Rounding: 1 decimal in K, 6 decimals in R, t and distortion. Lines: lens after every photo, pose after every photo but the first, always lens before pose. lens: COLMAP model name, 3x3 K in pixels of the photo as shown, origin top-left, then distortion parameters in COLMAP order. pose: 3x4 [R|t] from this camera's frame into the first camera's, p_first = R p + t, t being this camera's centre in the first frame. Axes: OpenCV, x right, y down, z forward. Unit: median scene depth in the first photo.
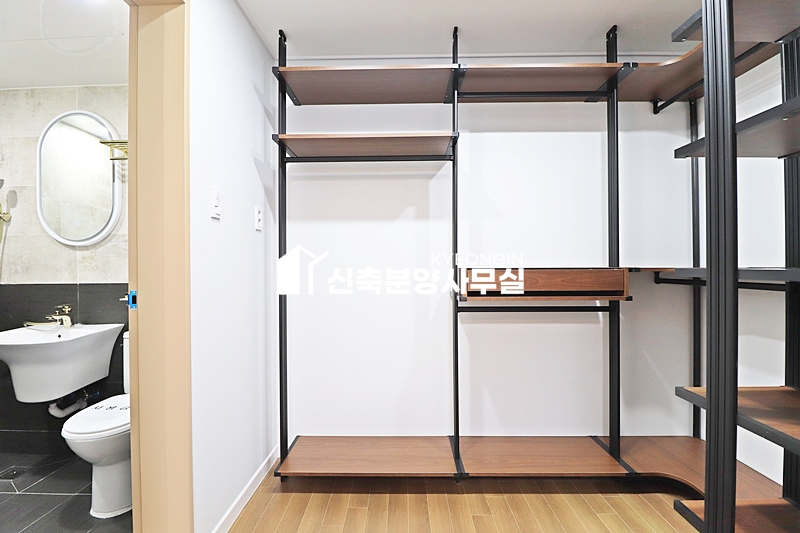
lens RADIAL K [[381.2, 0, 395.6], [0, 381.2, 267.8], [0, 0, 1]] dist [-0.004500, -0.008665]
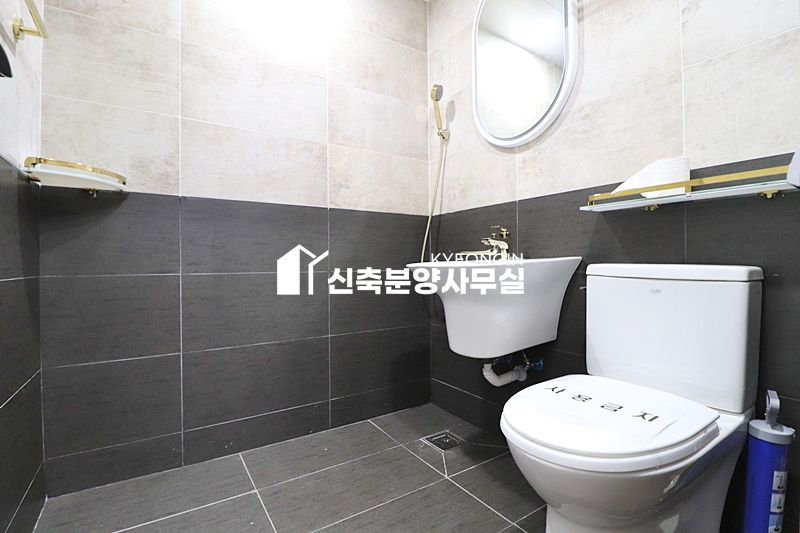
lens RADIAL K [[381.2, 0, 399.5], [0, 381.2, 266.0], [0, 0, 1]] dist [-0.004500, -0.008665]
pose [[0.568569, 0.010894, -0.822564, -0.386878], [-0.000305, 0.999915, 0.013032, 0.155359], [0.822636, -0.007159, 0.568524, 0.424553]]
